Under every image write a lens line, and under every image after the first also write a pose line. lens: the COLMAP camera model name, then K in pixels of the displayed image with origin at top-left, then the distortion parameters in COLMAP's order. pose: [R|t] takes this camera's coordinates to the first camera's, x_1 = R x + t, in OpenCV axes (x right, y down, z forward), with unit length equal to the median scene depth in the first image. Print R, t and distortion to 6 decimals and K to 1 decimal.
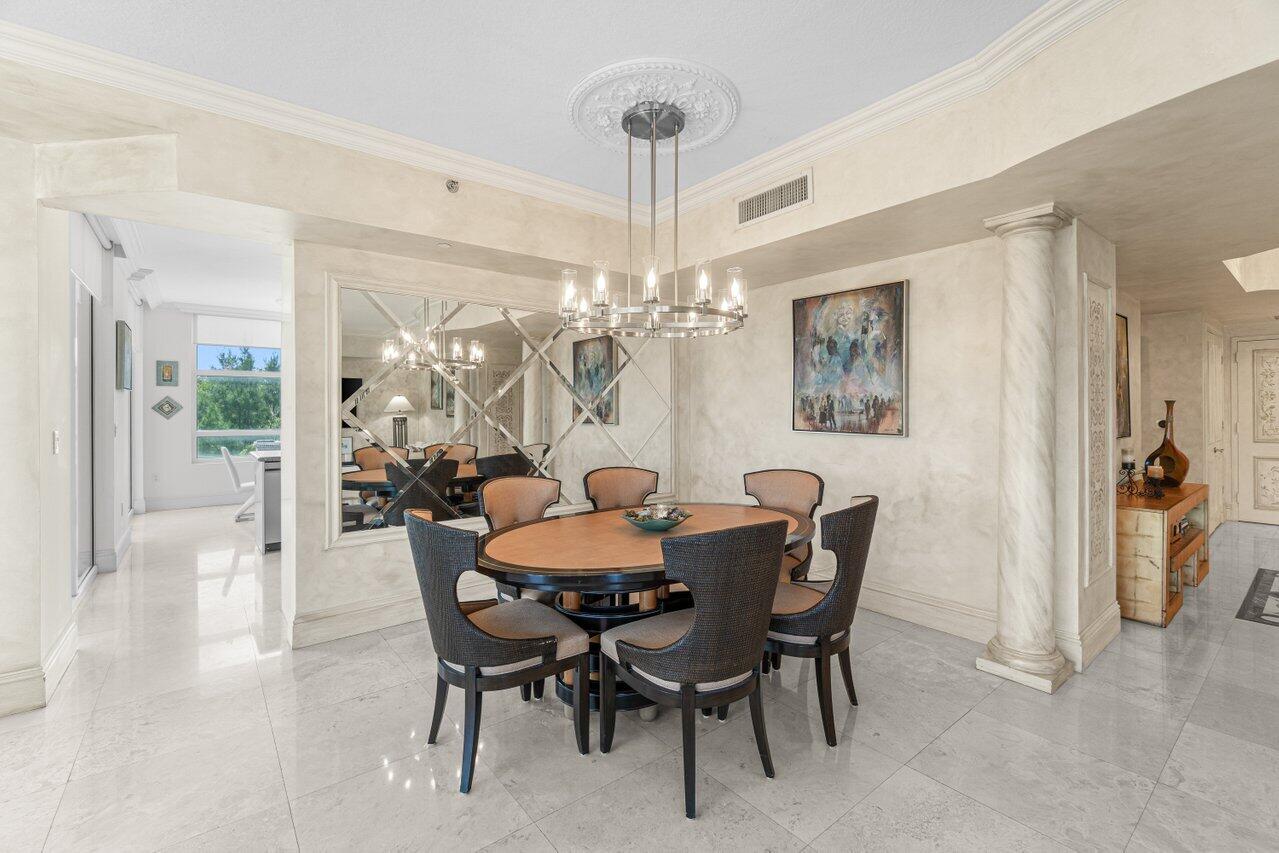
lens RADIAL K [[571.7, 0, 644.7], [0, 571.7, 416.4], [0, 0, 1]] dist [-0.000788, -0.000400]
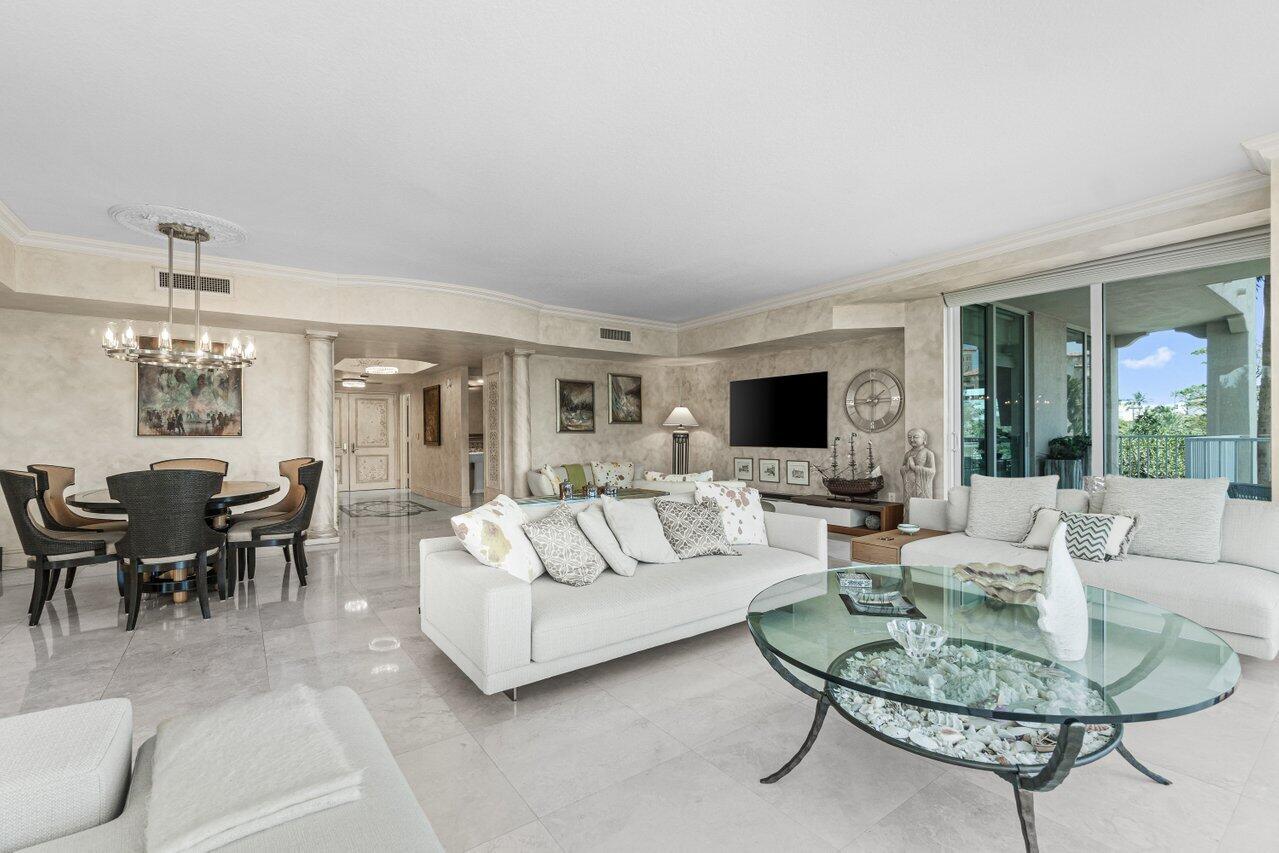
lens RADIAL K [[571.7, 0, 641.7], [0, 571.7, 431.6], [0, 0, 1]] dist [-0.000788, -0.000400]
pose [[0.023487, 0.004809, 0.999713, -1.111459], [0.012539, 0.999908, -0.005105, 0.039890], [-0.999646, 0.012655, 0.023424, -0.200650]]
